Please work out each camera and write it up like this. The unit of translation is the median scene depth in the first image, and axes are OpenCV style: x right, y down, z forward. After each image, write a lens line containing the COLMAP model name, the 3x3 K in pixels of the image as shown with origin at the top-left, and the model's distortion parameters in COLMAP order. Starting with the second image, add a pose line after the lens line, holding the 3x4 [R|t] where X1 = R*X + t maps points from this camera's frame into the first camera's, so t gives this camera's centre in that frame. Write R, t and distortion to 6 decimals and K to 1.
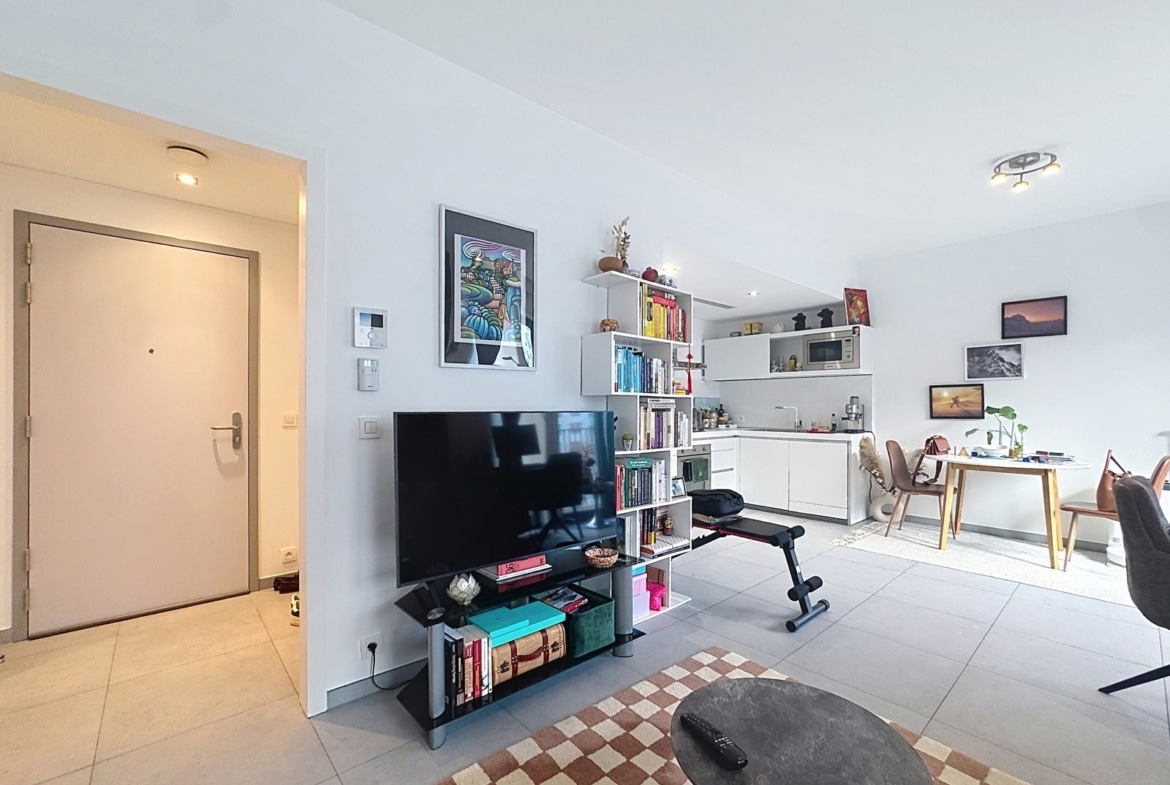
lens RADIAL K [[487.3, 0, 566.2], [0, 487.3, 410.5], [0, 0, 1]] dist [-0.017213, 0.003119]
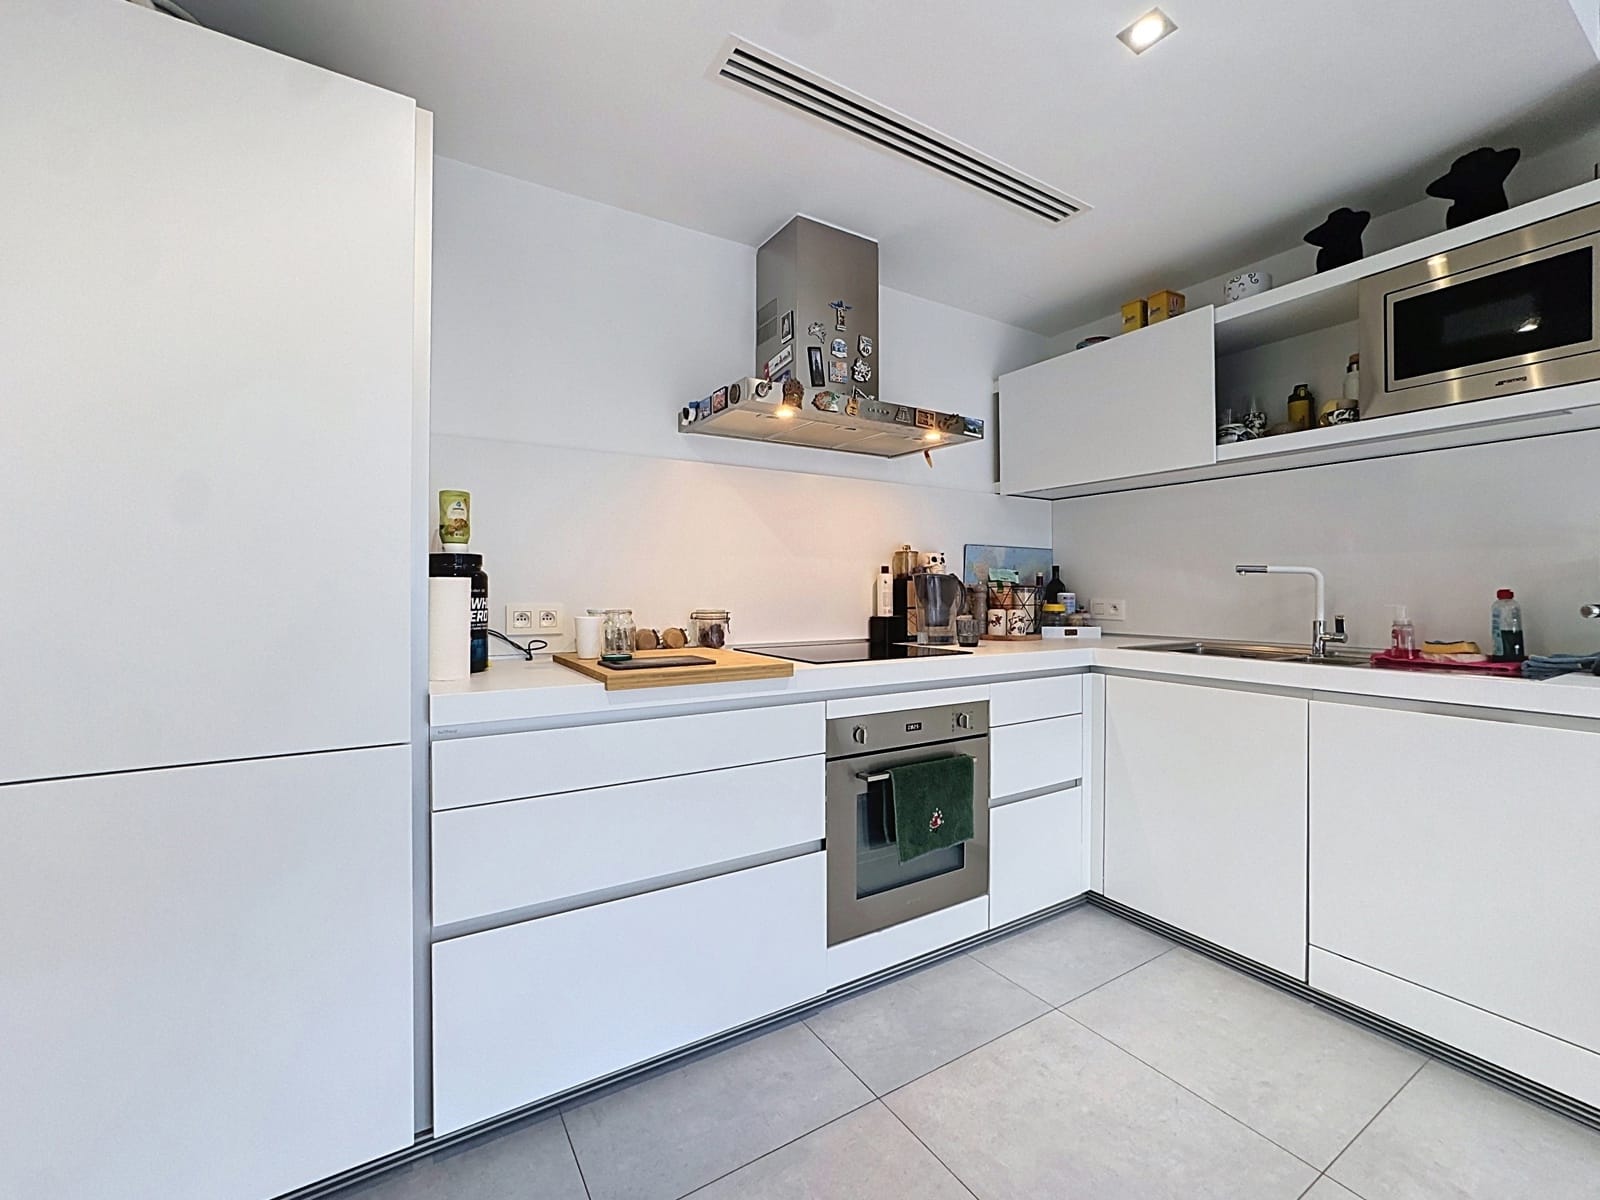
lens RADIAL K [[659.2, 0, 783.1], [0, 659.2, 585.7], [0, 0, 1]] dist [-0.020668, 0.005340]
pose [[0.987978, 0.000304, -0.154597, 0.314715], [-0.002972, 0.999851, -0.017025, 0.014296], [0.154568, 0.017280, 0.987831, 0.804968]]
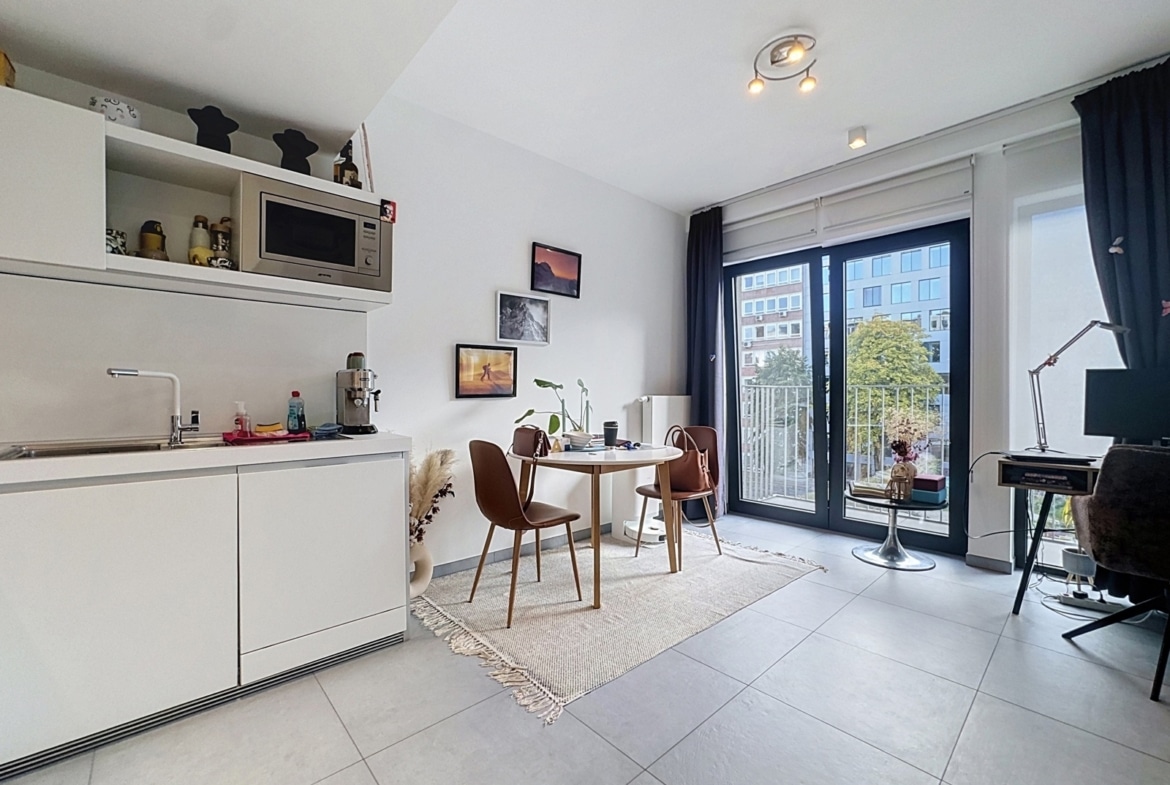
lens RADIAL K [[487.3, 0, 584.8], [0, 487.3, 392.4], [0, 0, 1]] dist [-0.017213, 0.003119]
pose [[-0.057057, 0.001419, 0.998370, 0.152650], [0.007840, 0.999969, -0.000973, 0.012623], [-0.998340, 0.007772, -0.057066, 0.998778]]
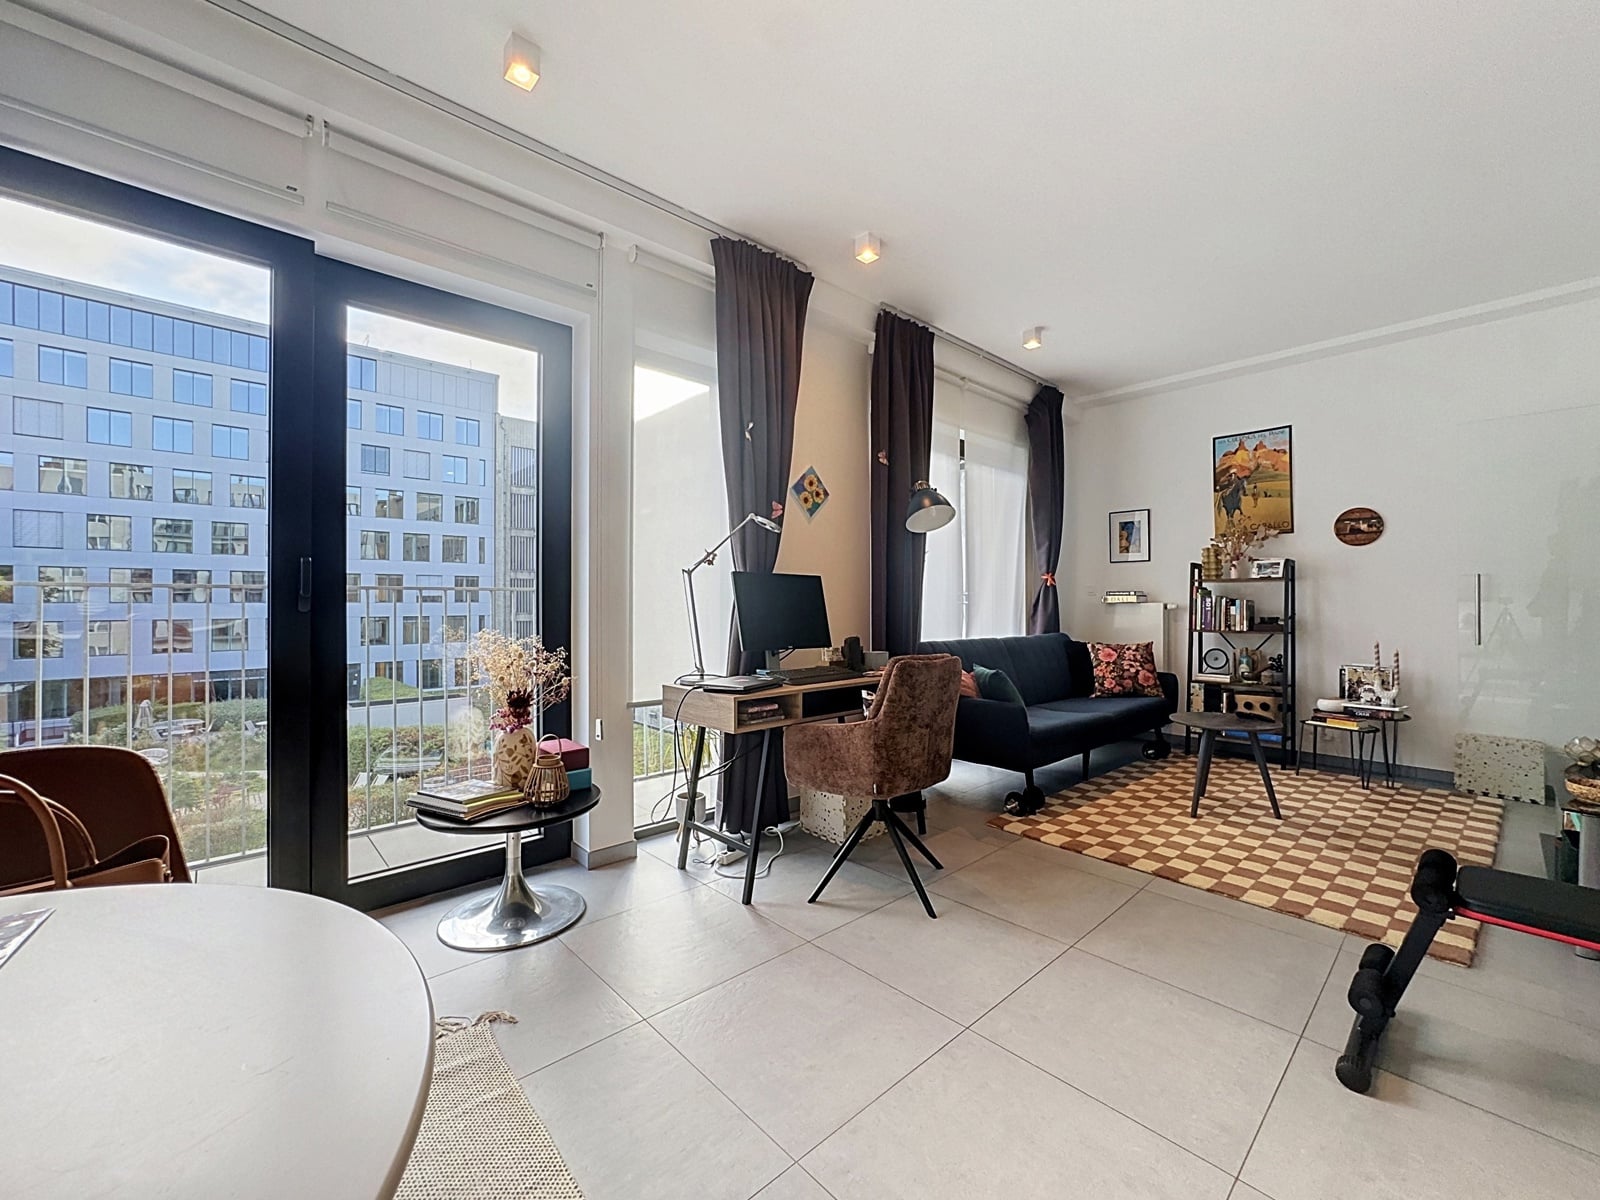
lens RADIAL K [[659.2, 0, 803.6], [0, 659.2, 597.8], [0, 0, 1]] dist [-0.020668, 0.005340]
pose [[-0.998134, 0.000753, -0.061050, 0.675152], [0.000414, 0.999984, 0.005572, 0.011811], [0.061054, 0.005537, -0.998119, 1.023497]]
